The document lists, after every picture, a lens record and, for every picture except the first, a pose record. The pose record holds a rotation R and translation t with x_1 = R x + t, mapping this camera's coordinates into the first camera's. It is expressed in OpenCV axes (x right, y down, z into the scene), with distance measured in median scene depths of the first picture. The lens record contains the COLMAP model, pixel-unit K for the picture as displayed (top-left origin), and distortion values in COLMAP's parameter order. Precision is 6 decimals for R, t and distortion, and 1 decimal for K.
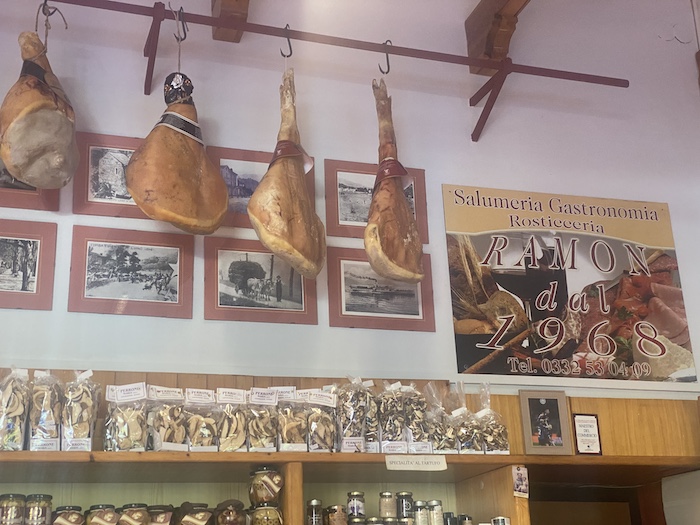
lens RADIAL K [[1064.1, 0, 350.0], [0, 1064.1, 262.5], [0, 0, 1]] dist [0.149797, -0.009936]
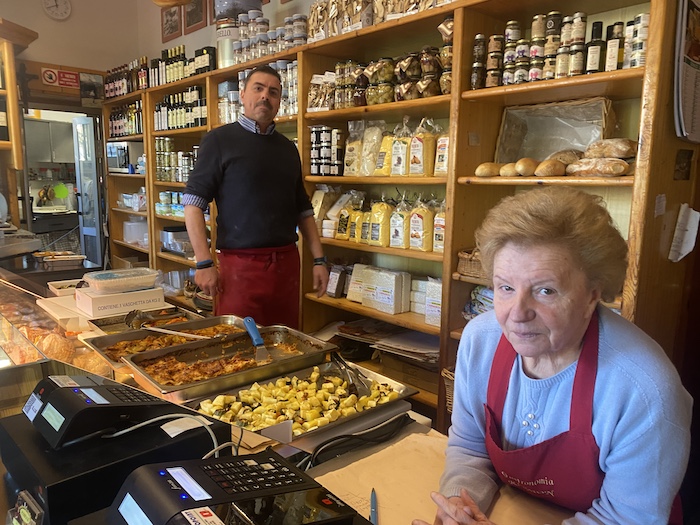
lens RADIAL K [[536.6, 0, 350.0], [0, 536.6, 262.5], [0, 0, 1]] dist [0.049049, -0.043870]
pose [[0.404202, 0.185358, -0.895691, 0.504304], [0.271433, 0.910832, 0.310982, 0.210014], [0.873467, -0.368820, 0.317848, 0.513015]]
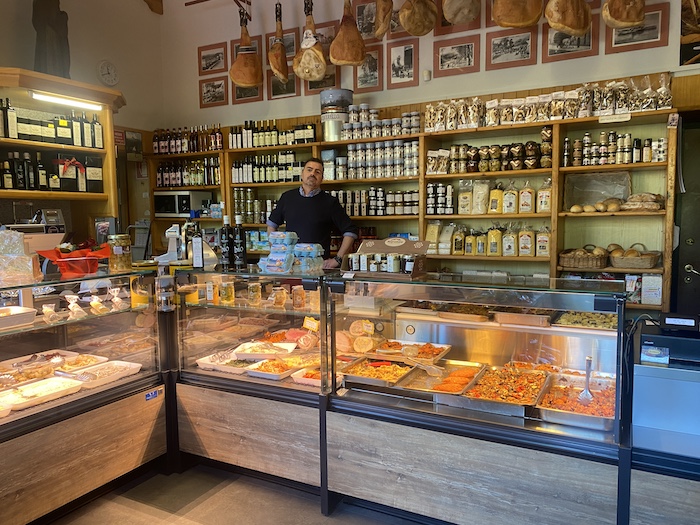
lens RADIAL K [[541.4, 0, 350.0], [0, 541.4, 262.5], [0, 0, 1]] dist [0.067486, -0.043282]
pose [[0.703076, 0.087879, -0.705663, 0.492317], [0.218735, 0.917498, 0.332192, -0.041036], [0.676638, -0.387910, 0.625849, -0.219111]]
